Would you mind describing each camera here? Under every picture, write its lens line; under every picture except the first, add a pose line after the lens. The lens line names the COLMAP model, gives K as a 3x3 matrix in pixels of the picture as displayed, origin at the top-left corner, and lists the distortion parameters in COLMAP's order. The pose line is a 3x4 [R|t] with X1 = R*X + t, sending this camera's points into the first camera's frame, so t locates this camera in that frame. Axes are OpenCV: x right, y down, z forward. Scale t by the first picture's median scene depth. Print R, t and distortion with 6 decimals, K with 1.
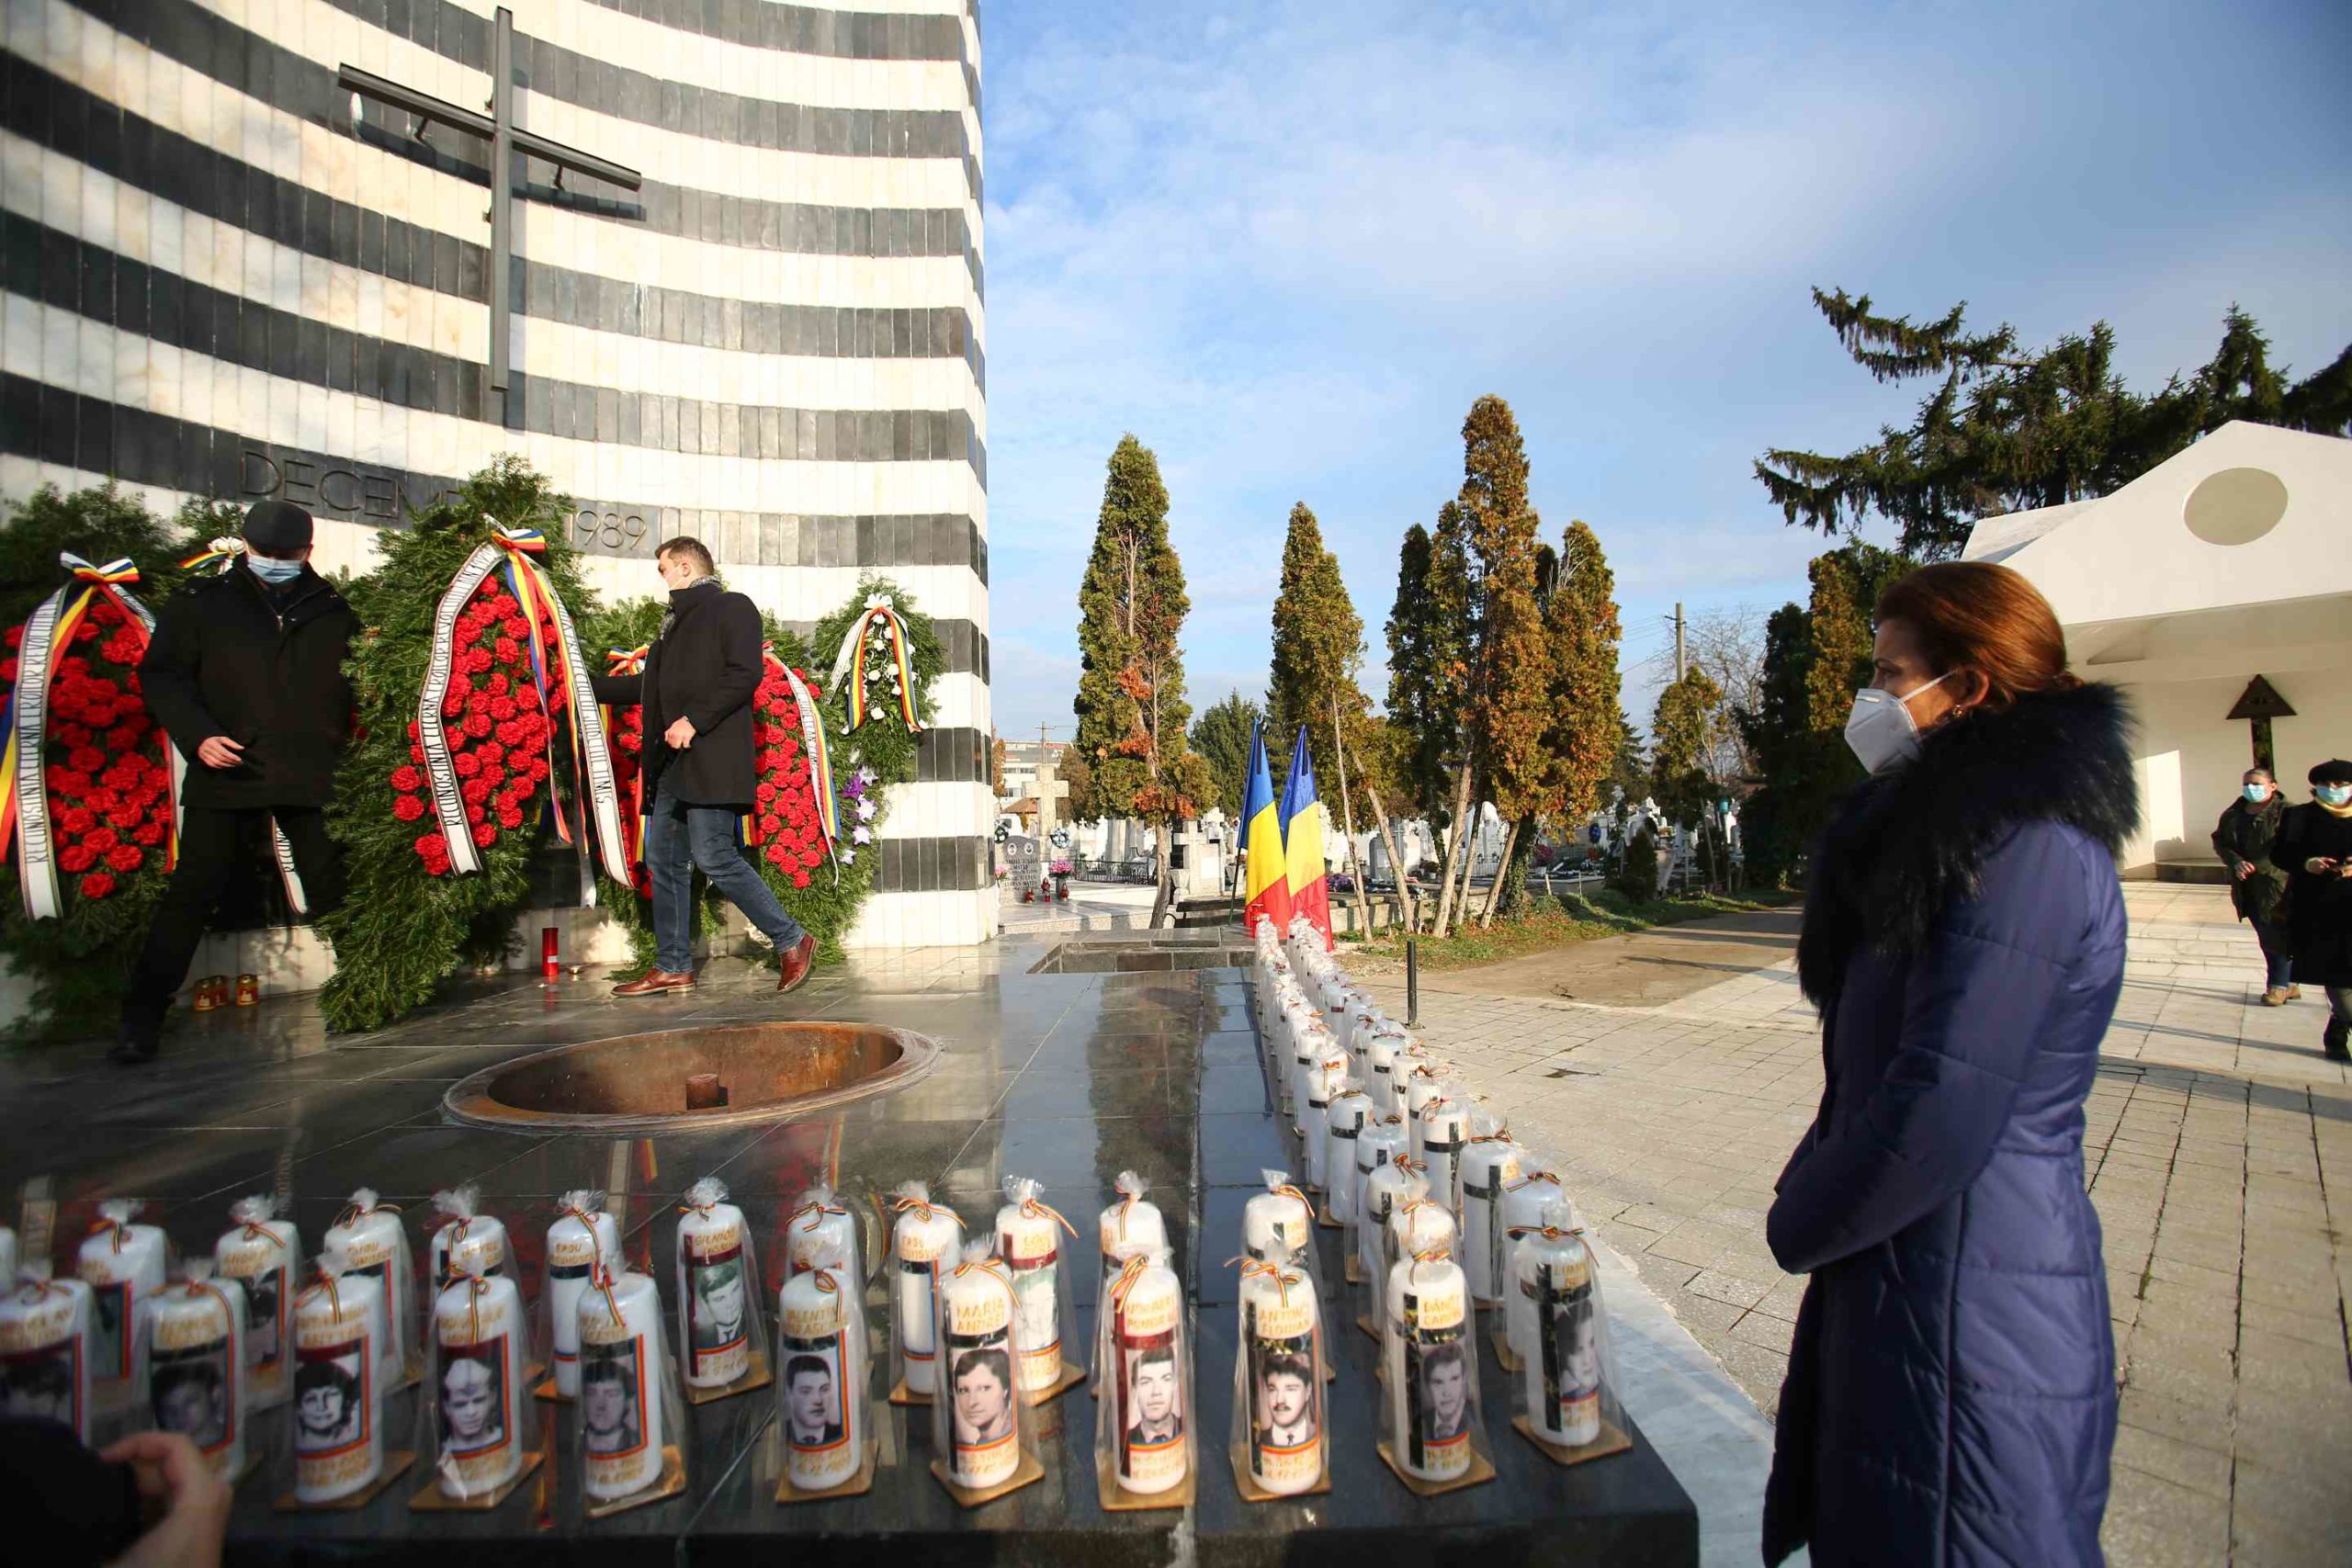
lens RADIAL K [[1073.2, 0, 1176.0], [0, 1073.2, 784.0], [0, 0, 1]] dist [-0.066893, 0.024901]
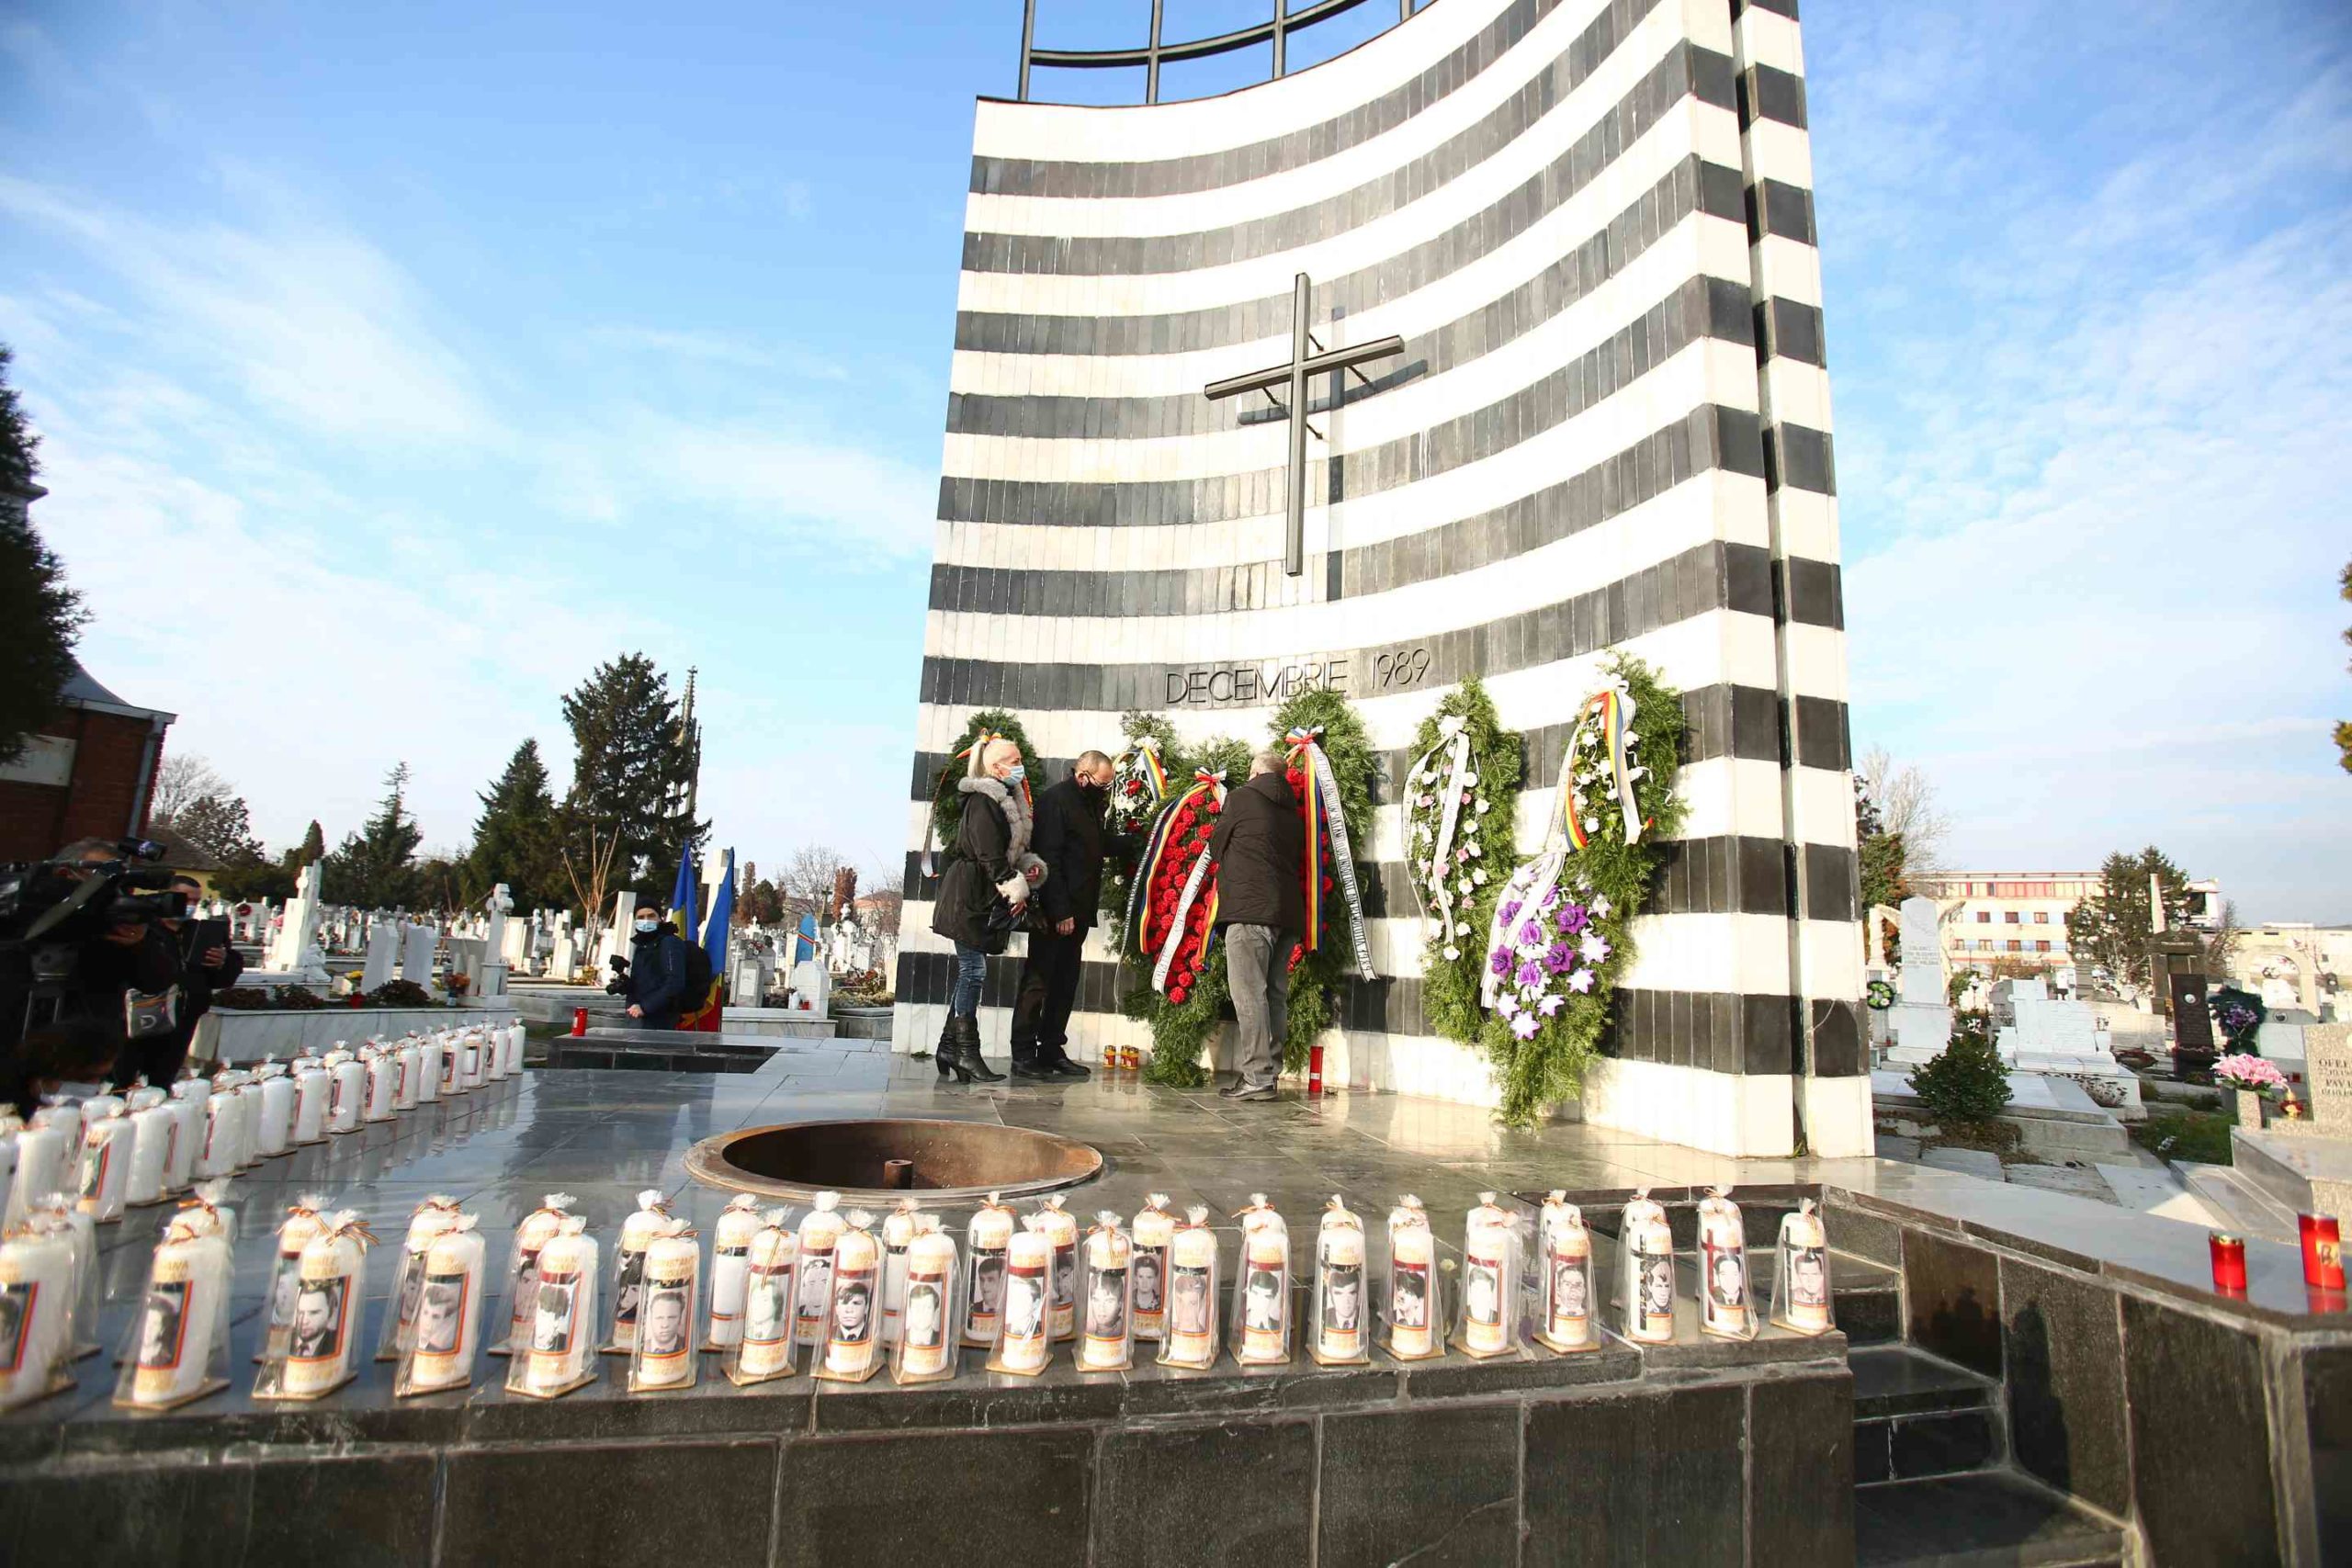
lens RADIAL K [[1073.2, 0, 1176.0], [0, 1073.2, 784.0], [0, 0, 1]] dist [-0.066893, 0.024901]
pose [[0.250459, -0.113180, -0.961489, 0.402885], [-0.019690, 0.992342, -0.121941, 0.005267], [0.967927, 0.049473, 0.246312, 0.509833]]
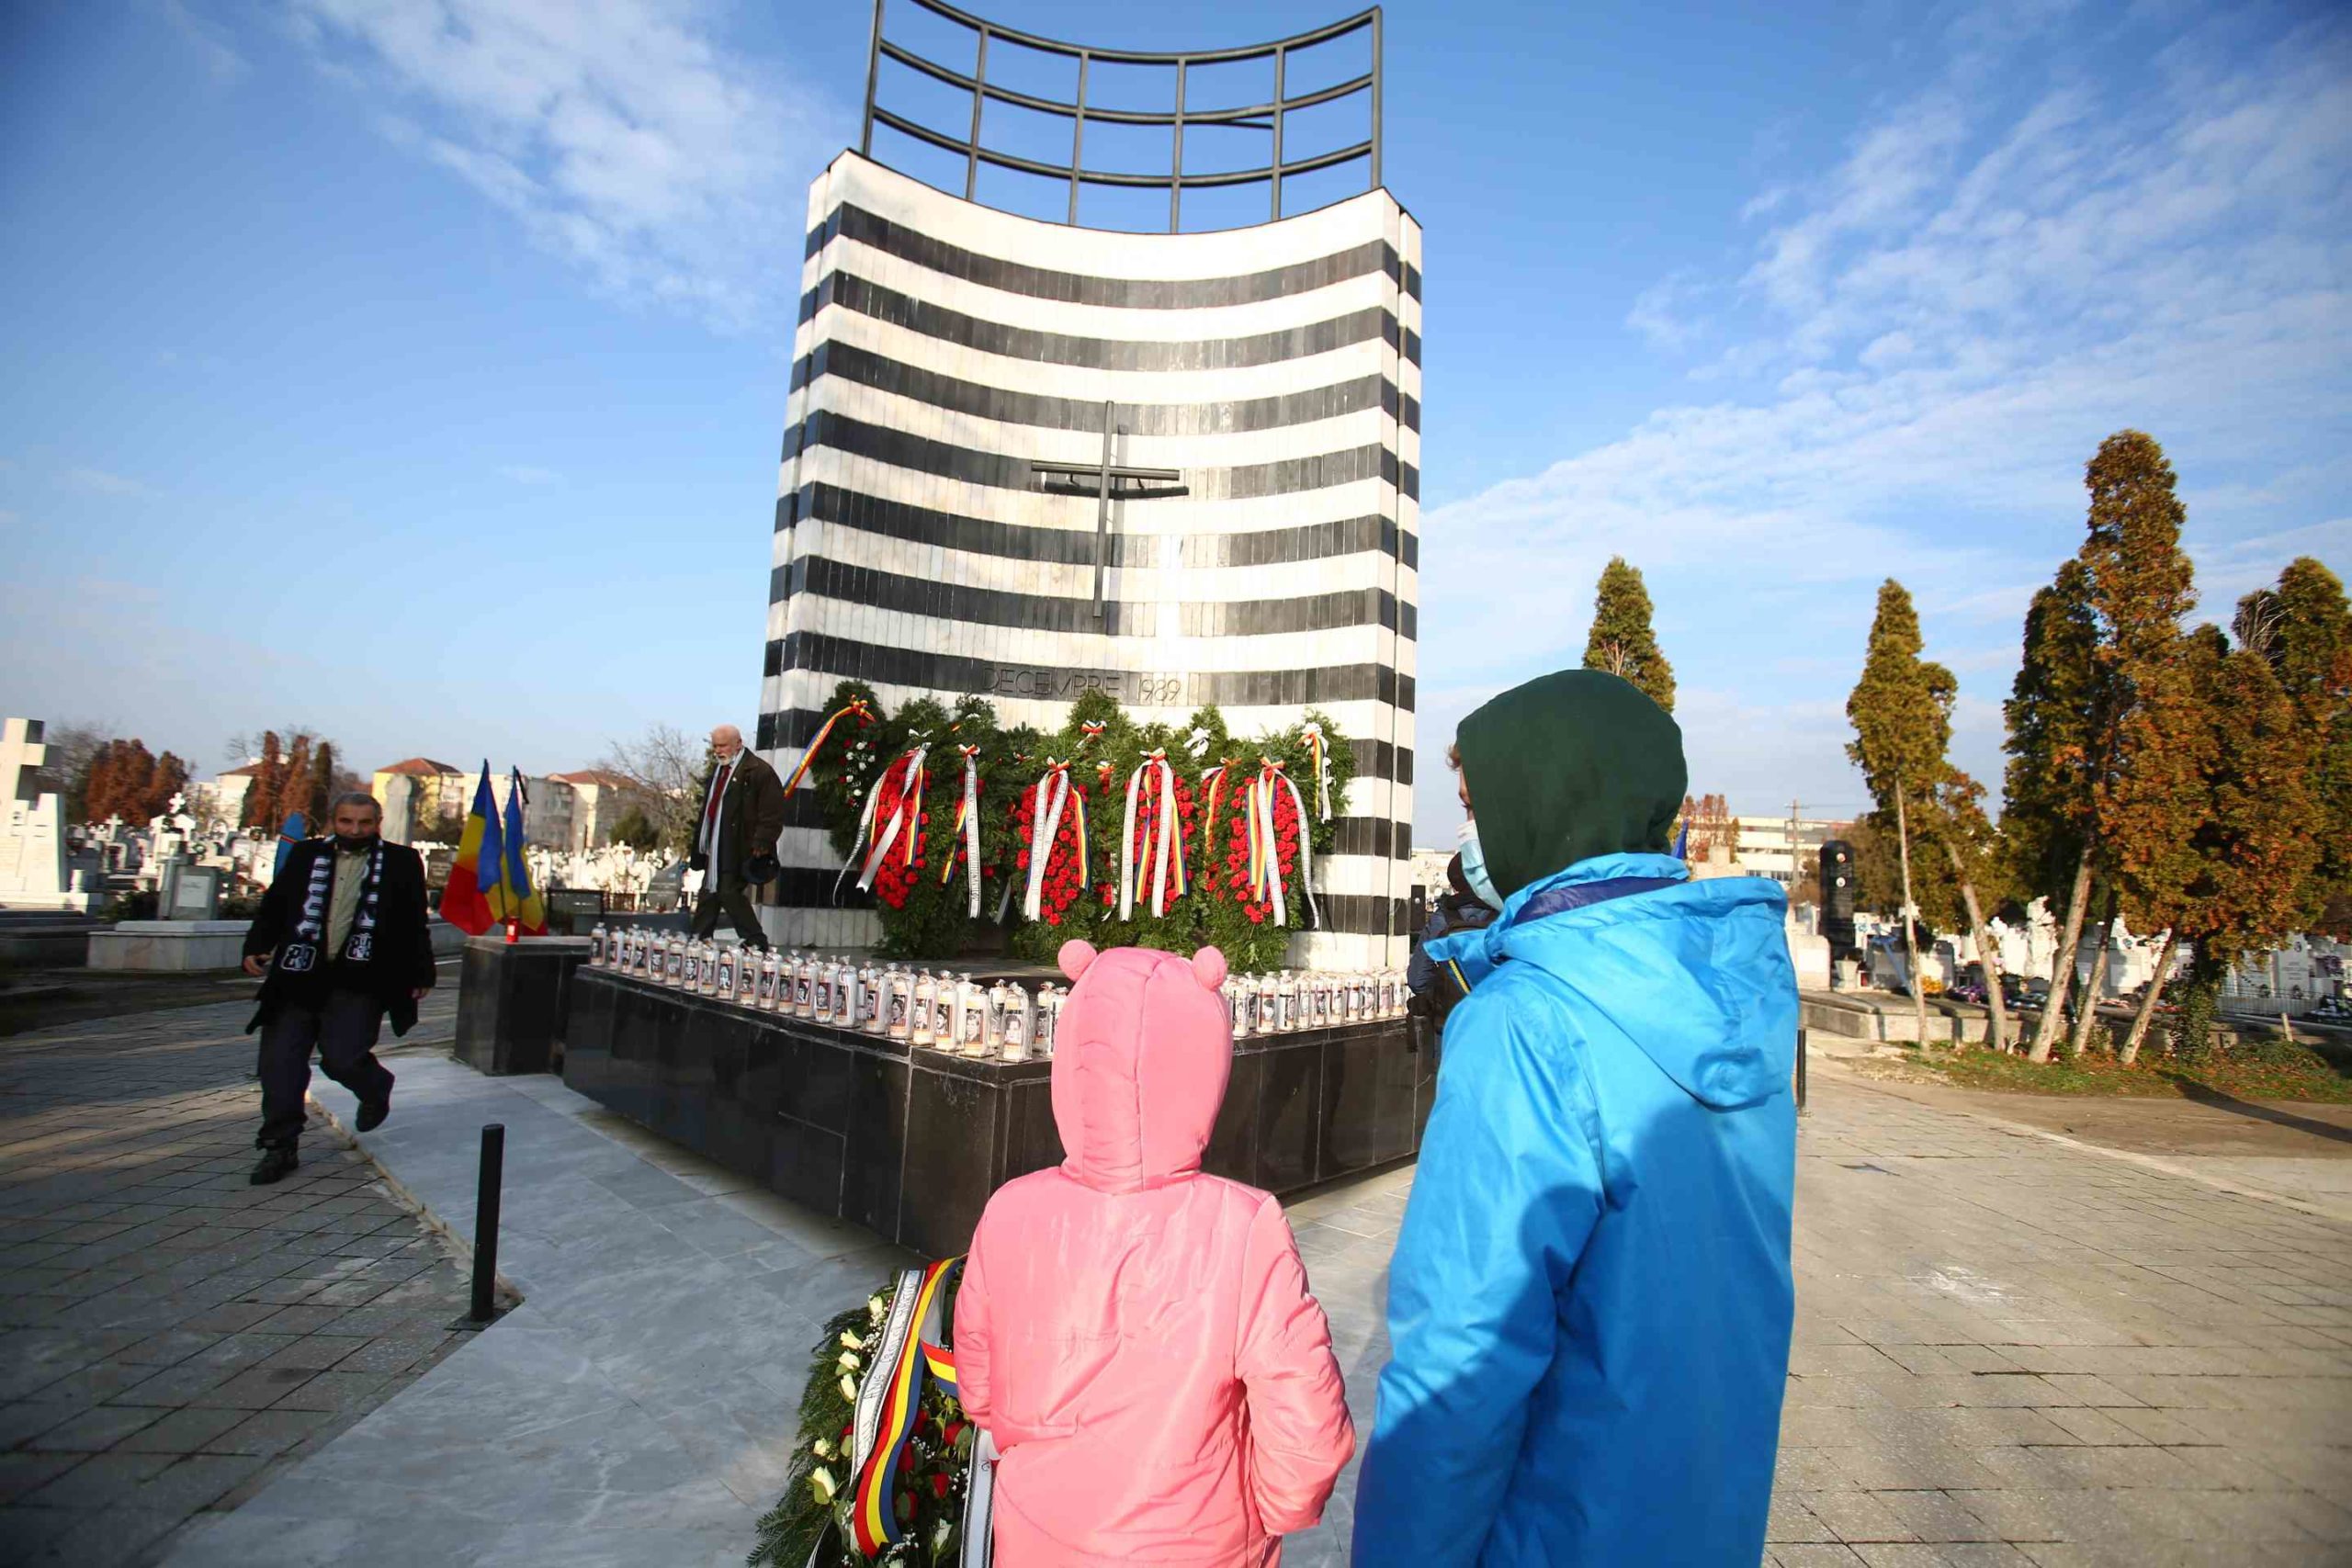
lens RADIAL K [[1073.2, 0, 1176.0], [0, 1073.2, 784.0], [0, 0, 1]] dist [-0.066893, 0.024901]
pose [[0.755521, 0.001264, -0.655124, 0.550849], [-0.046239, 0.997607, -0.051401, -0.013292], [0.653491, 0.069127, 0.753771, -0.218935]]
